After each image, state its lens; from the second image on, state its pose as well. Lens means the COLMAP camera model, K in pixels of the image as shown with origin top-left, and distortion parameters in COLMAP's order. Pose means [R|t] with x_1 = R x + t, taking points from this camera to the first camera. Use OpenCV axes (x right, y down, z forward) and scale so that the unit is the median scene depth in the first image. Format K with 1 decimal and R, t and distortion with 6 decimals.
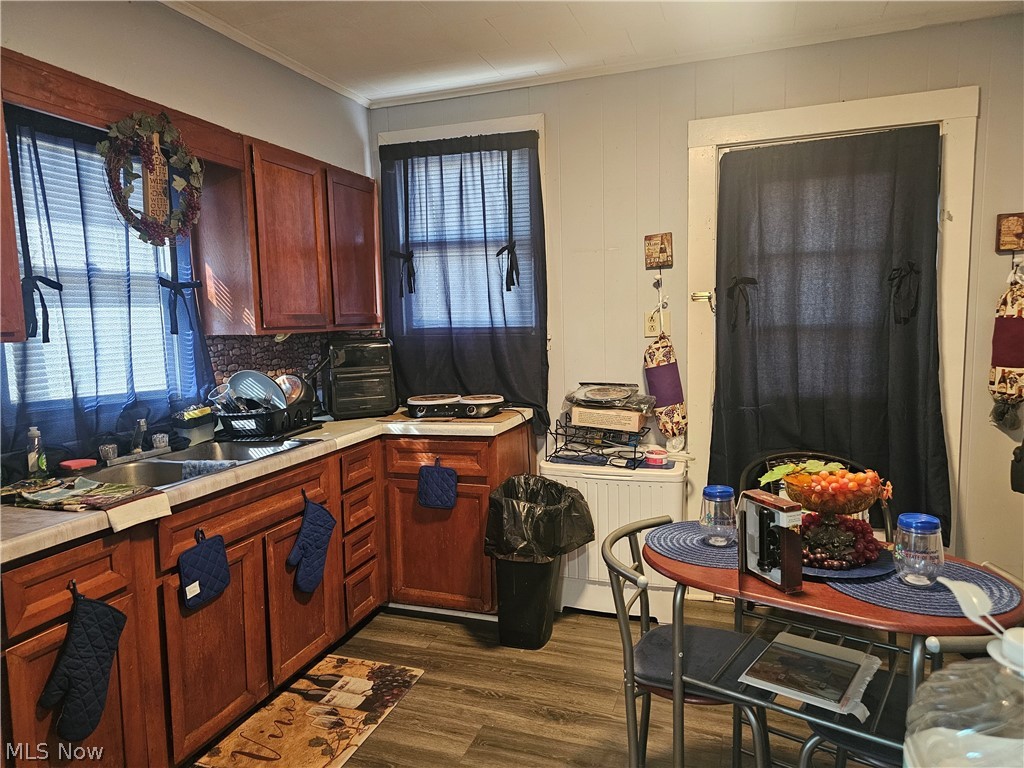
lens RADIAL K [[676.6, 0, 508.2], [0, 676.6, 381.4], [0, 0, 1]] dist [0.079987, -0.079178]
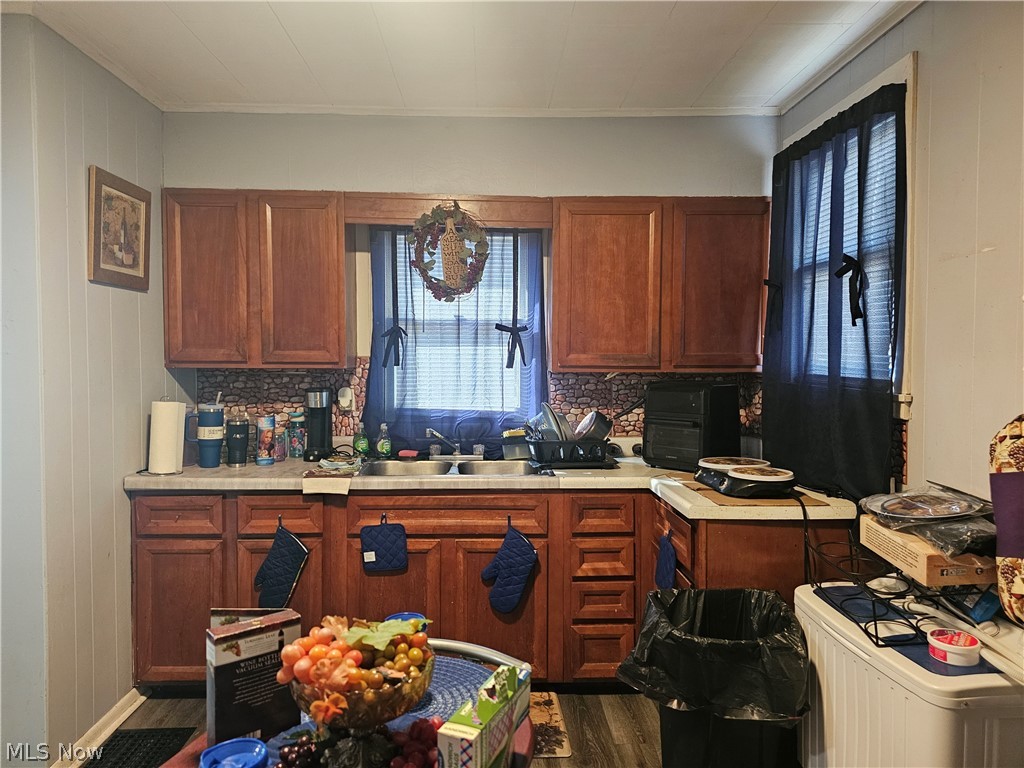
lens RADIAL K [[676.6, 0, 508.2], [0, 676.6, 381.4], [0, 0, 1]] dist [0.079987, -0.079178]
pose [[0.350482, 0.060103, -0.934639, 0.694440], [-0.102960, 0.994363, 0.025335, -0.080854], [0.930893, 0.087351, 0.354694, 0.599655]]
